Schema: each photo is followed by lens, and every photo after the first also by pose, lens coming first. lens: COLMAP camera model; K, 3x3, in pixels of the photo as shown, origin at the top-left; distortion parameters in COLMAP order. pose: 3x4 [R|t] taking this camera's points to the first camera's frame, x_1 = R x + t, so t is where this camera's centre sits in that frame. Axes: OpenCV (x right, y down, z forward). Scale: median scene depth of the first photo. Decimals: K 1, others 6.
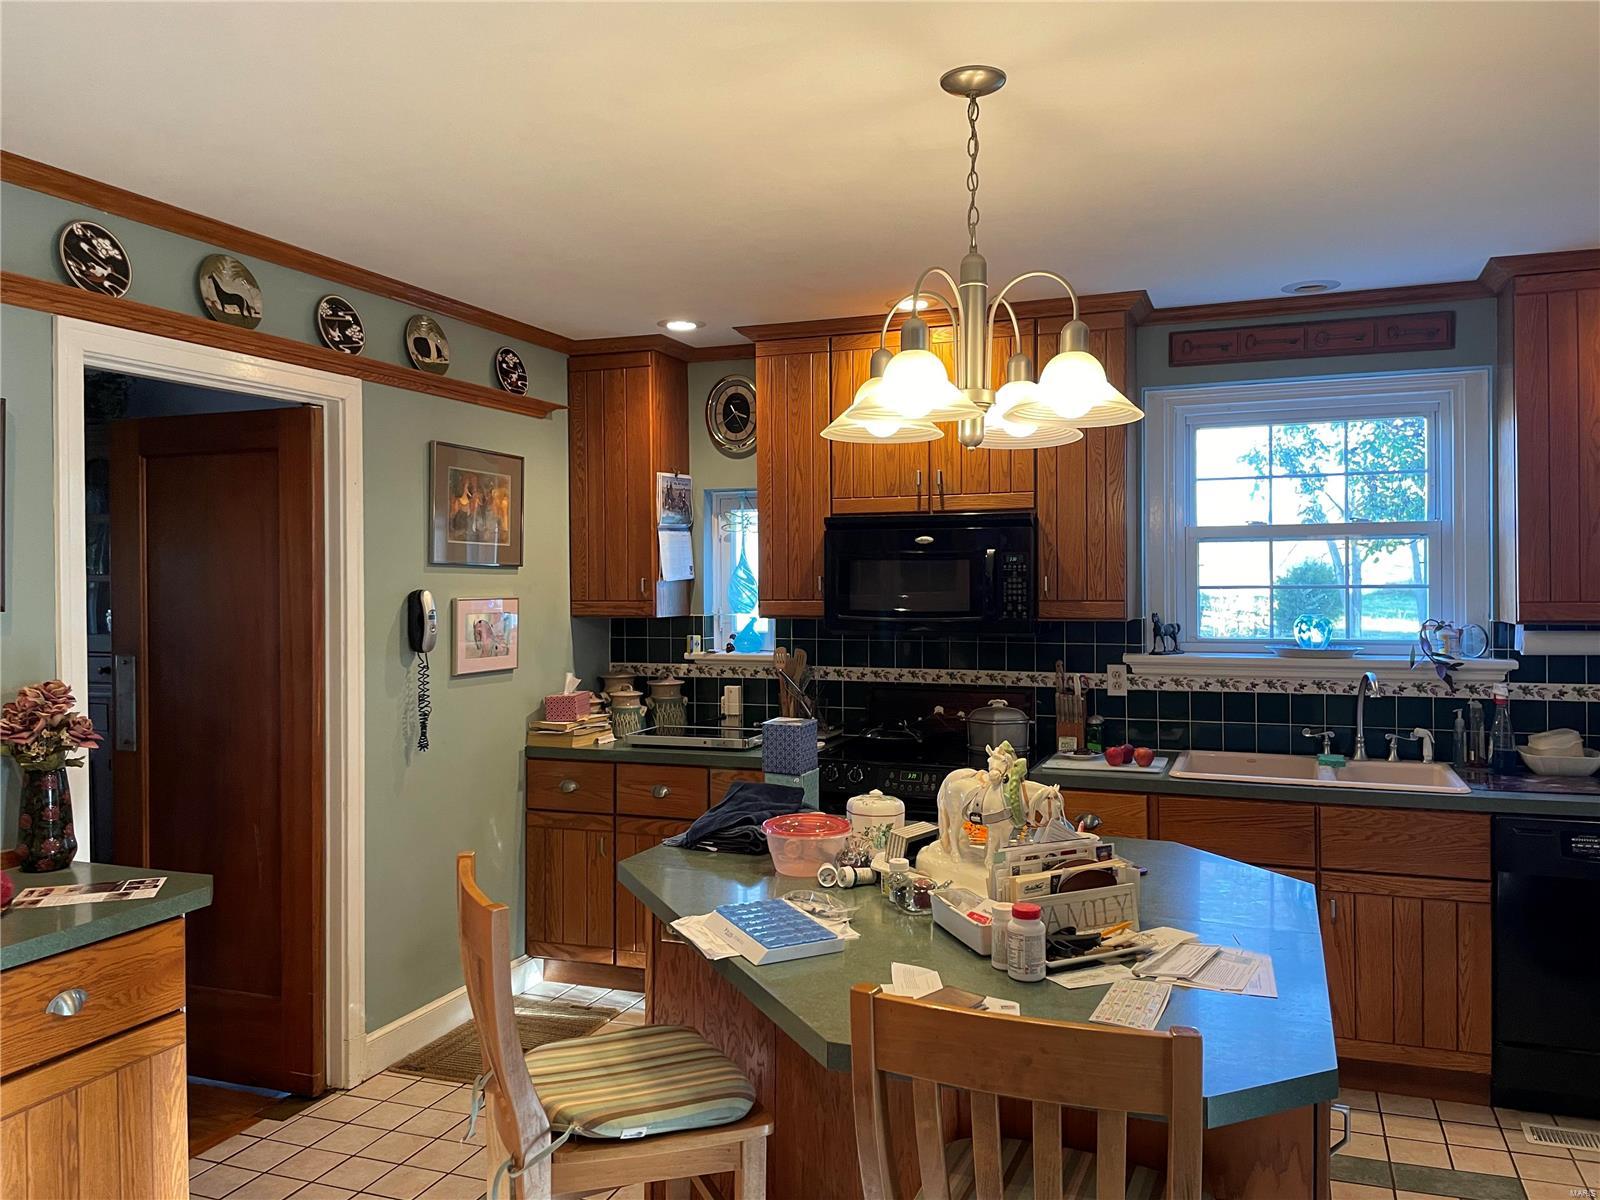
lens RADIAL K [[1205.8, 0, 803.6], [0, 1205.8, 599.1], [0, 0, 1]] dist [0.048907, -0.023698]
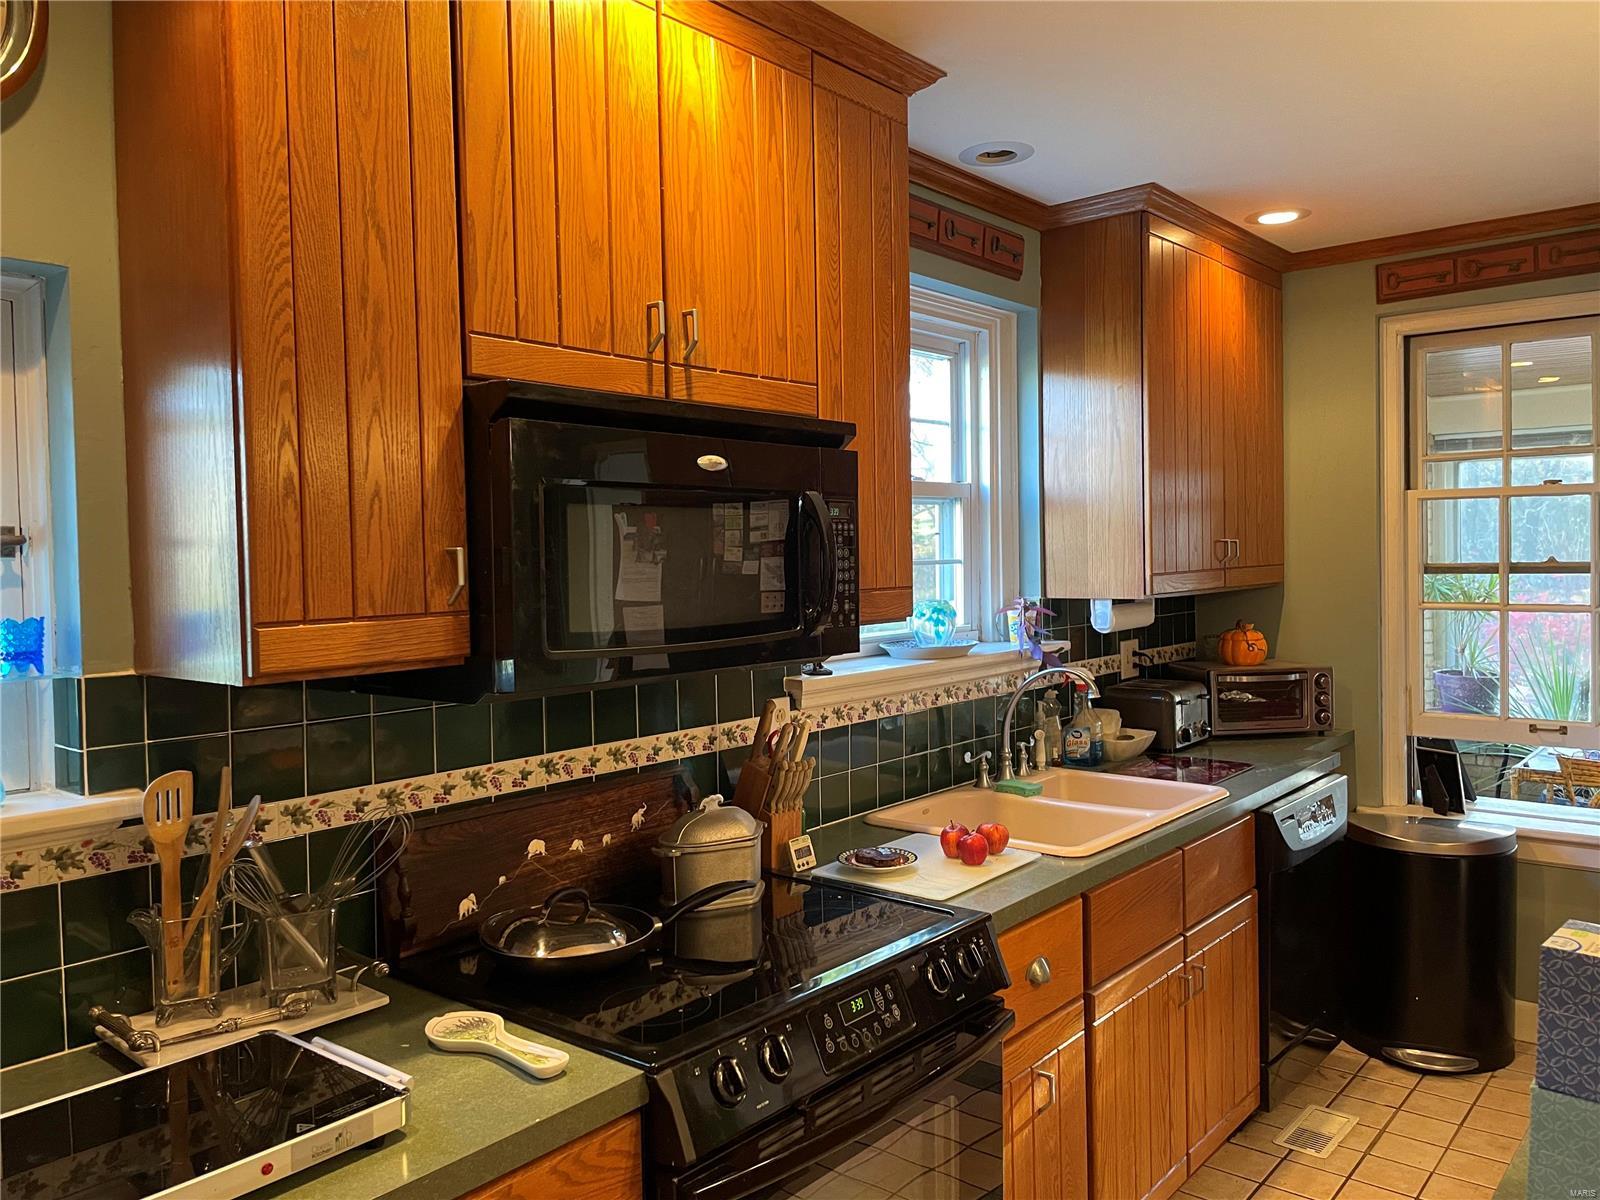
lens RADIAL K [[1205.8, 0, 799.0], [0, 1205.8, 585.2], [0, 0, 1]] dist [0.048907, -0.023698]
pose [[0.326851, -0.027046, 0.944689, -0.292278], [0.033729, 0.999287, 0.016939, -0.010708], [-0.944474, 0.026327, 0.327531, 0.794384]]
